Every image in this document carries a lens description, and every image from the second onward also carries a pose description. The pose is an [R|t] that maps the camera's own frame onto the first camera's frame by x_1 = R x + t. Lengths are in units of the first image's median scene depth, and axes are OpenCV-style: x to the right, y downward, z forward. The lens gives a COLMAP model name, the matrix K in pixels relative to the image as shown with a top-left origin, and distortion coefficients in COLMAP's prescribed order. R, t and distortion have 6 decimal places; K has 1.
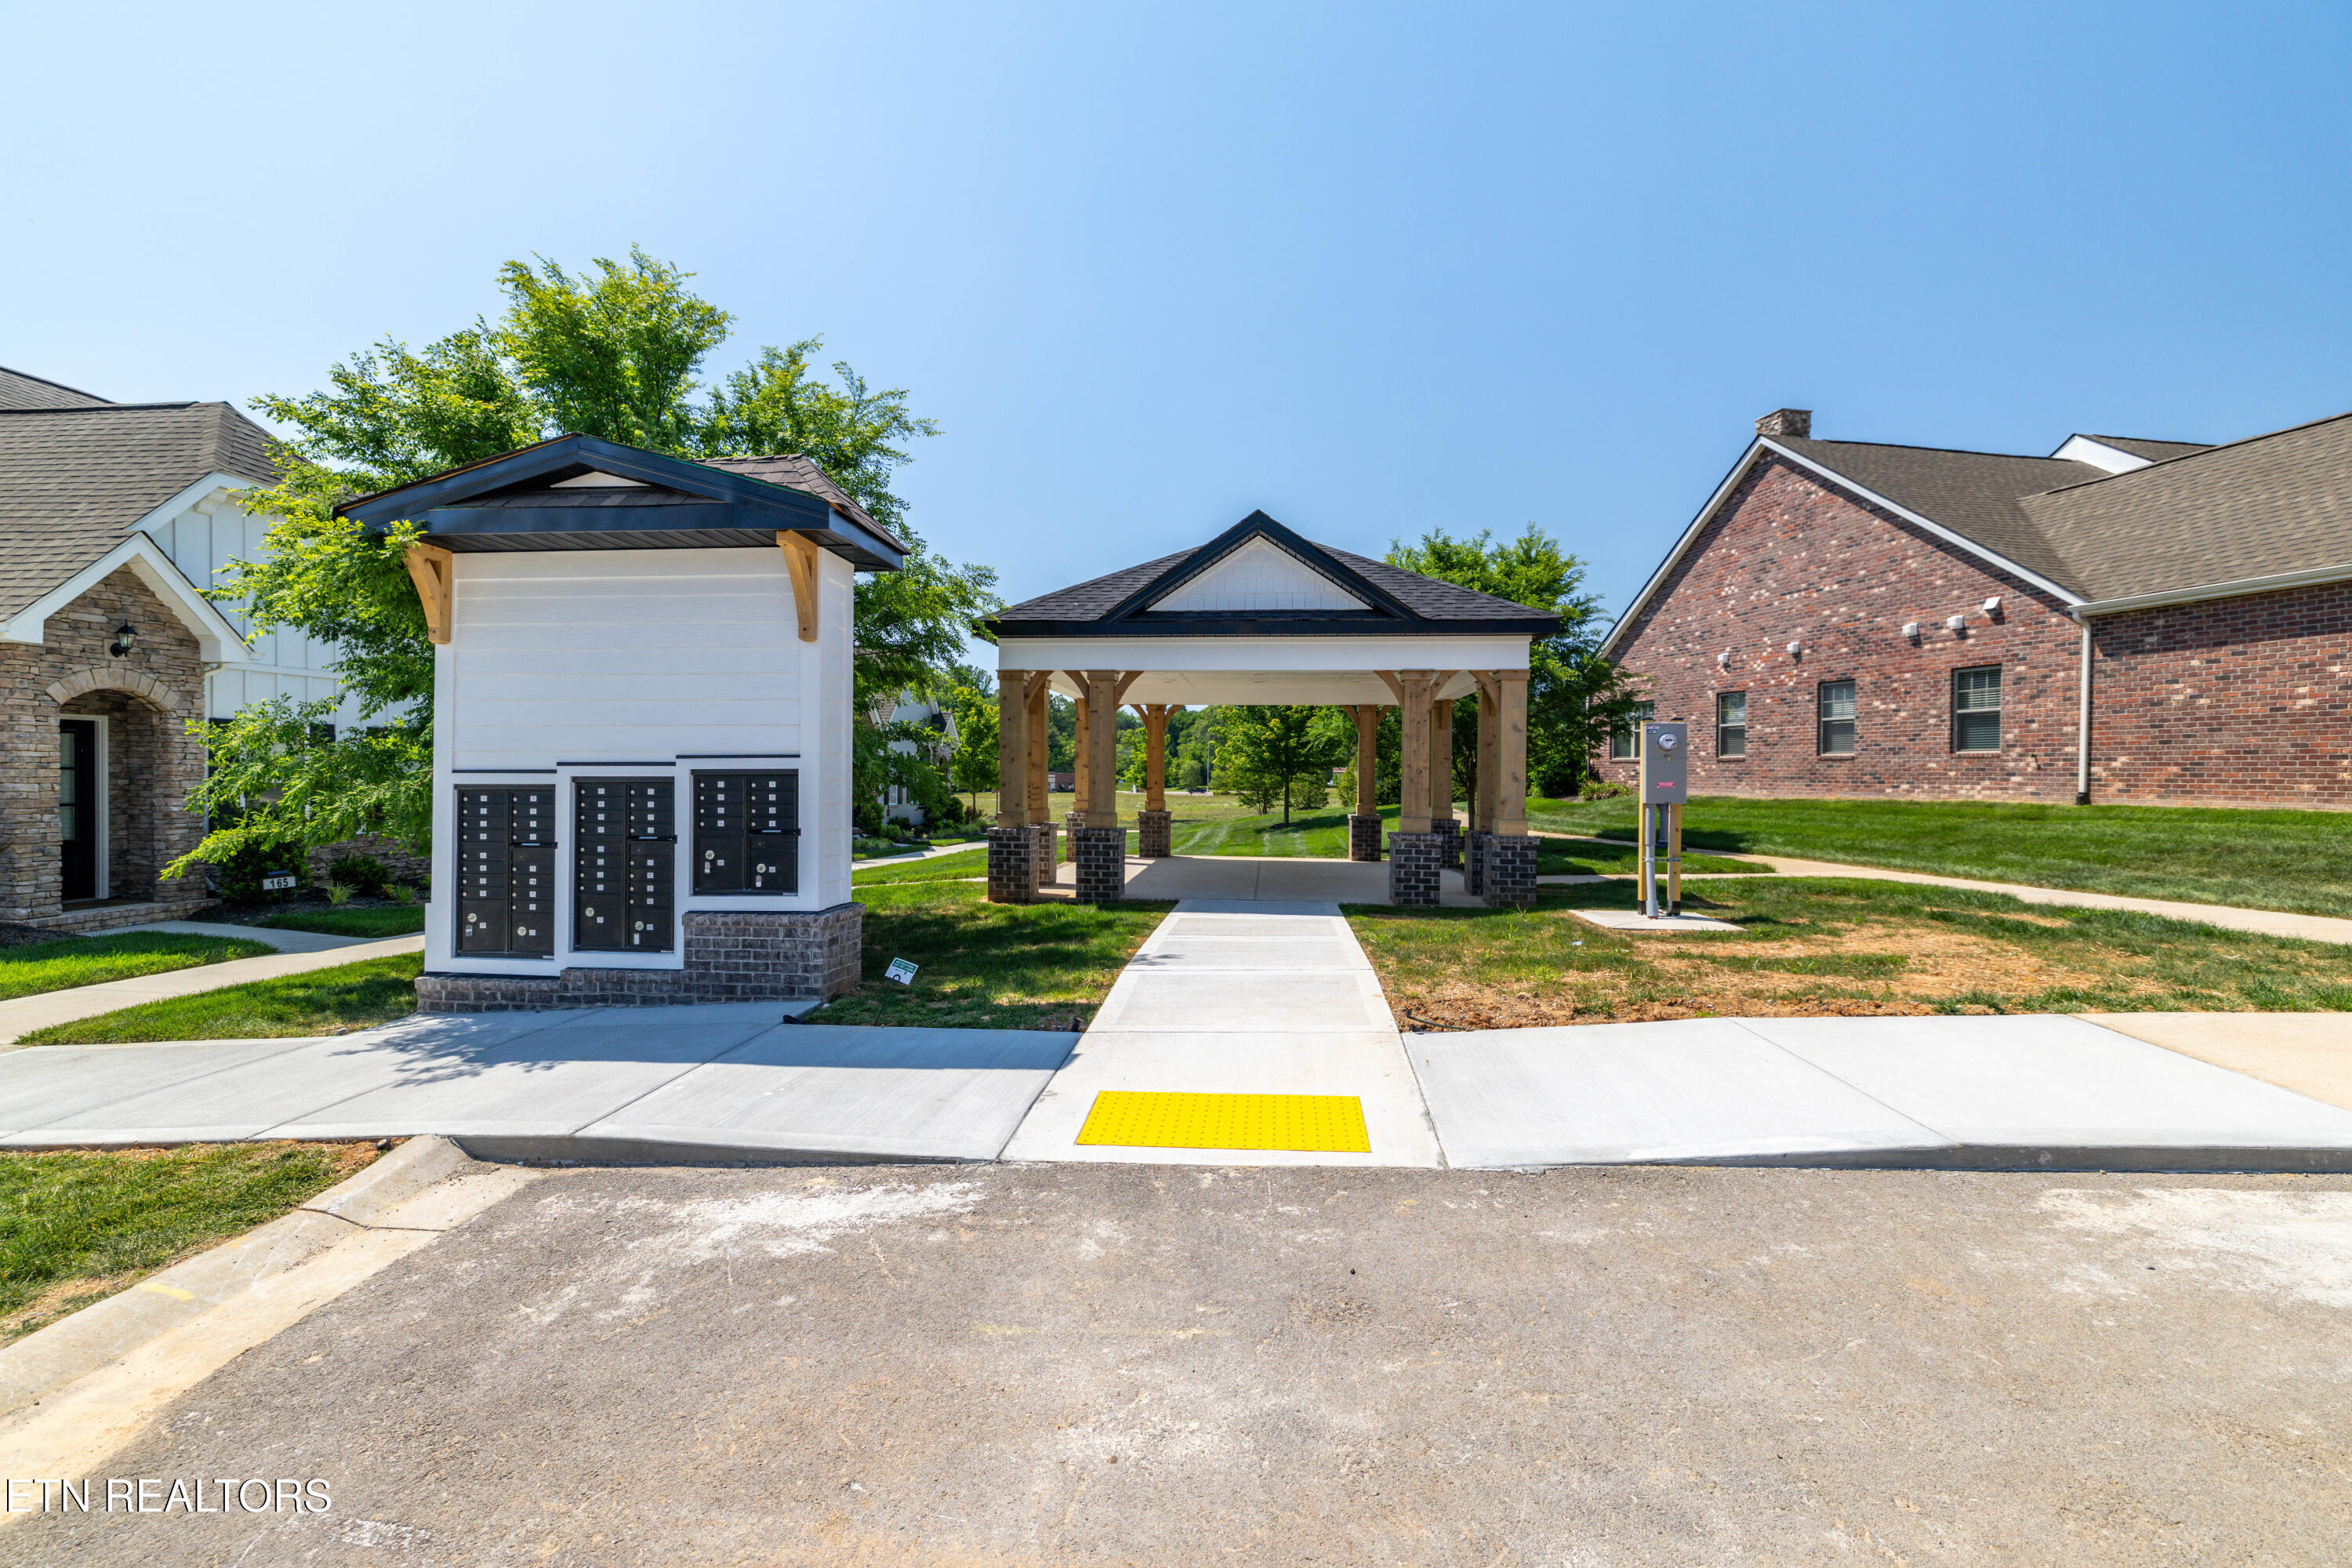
lens RADIAL K [[1028.4, 0, 1175.2], [0, 1028.4, 744.6], [0, 0, 1]] dist [0.001065, 0.000524]
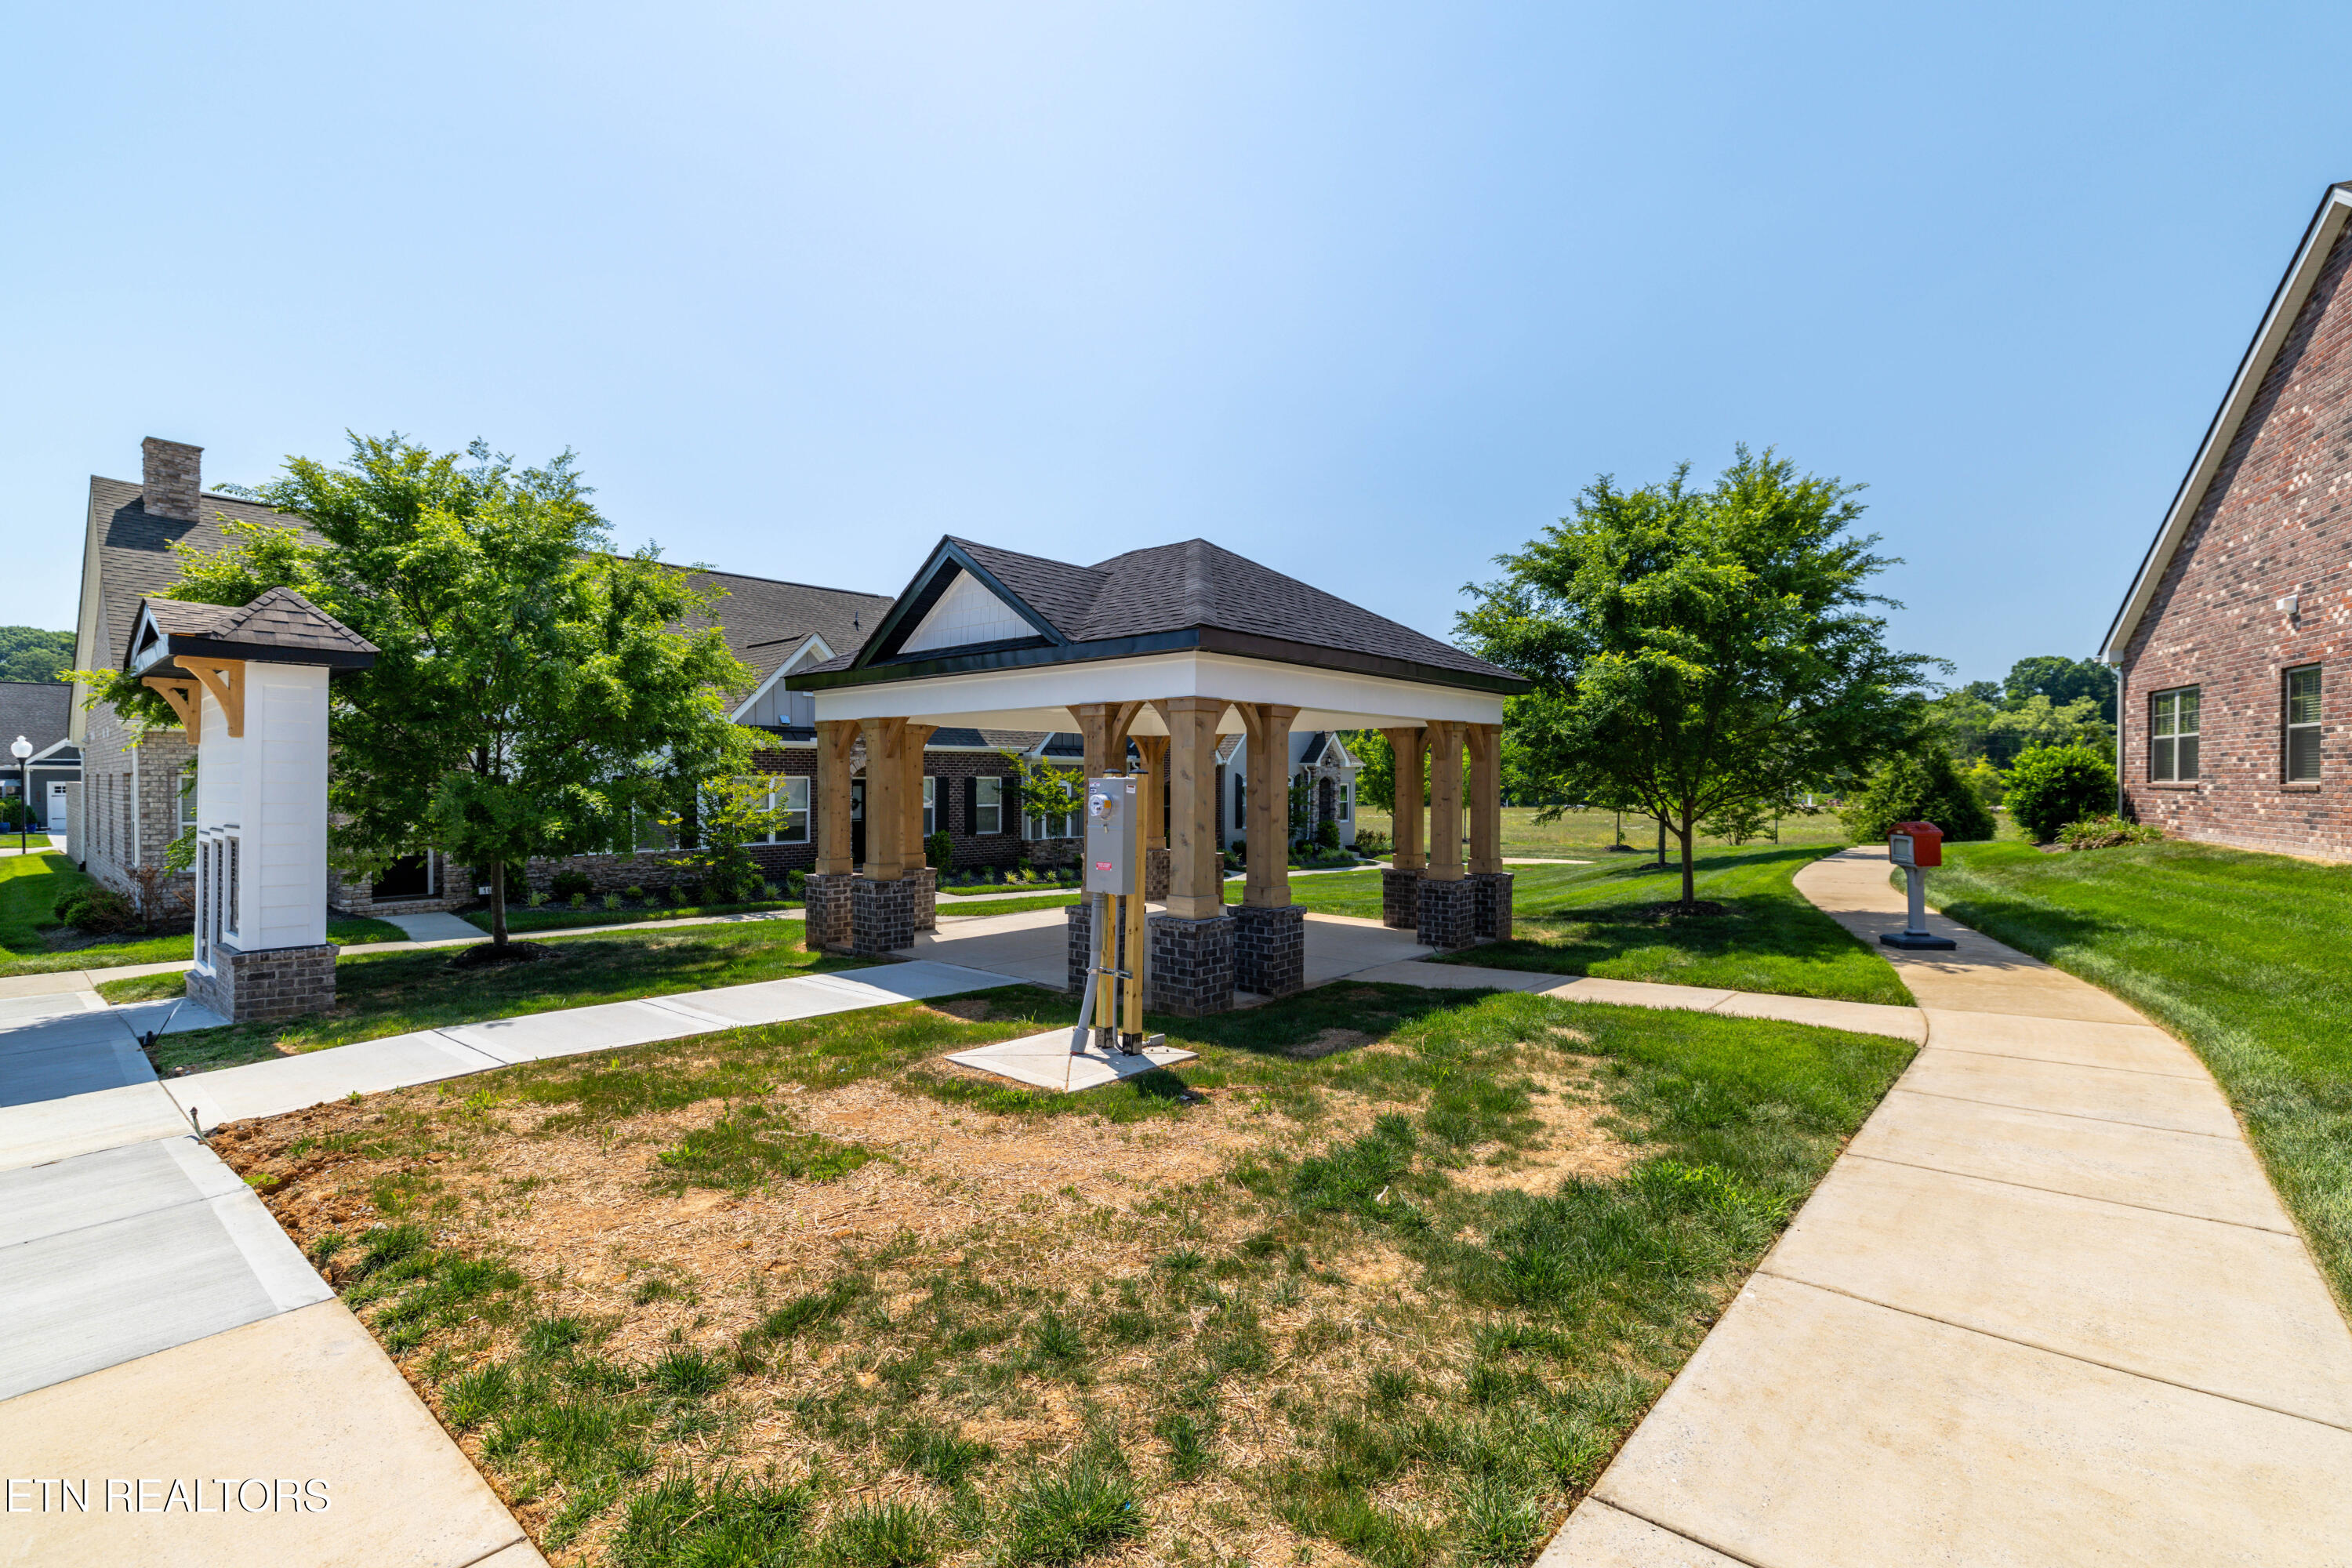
lens RADIAL K [[1028.4, 0, 1175.2], [0, 1028.4, 744.6], [0, 0, 1]] dist [0.001065, 0.000524]
pose [[0.796203, -0.019461, -0.604716, 0.395229], [0.019203, 0.999792, -0.006891, -0.016937], [0.604724, -0.006126, 0.796411, 0.198726]]
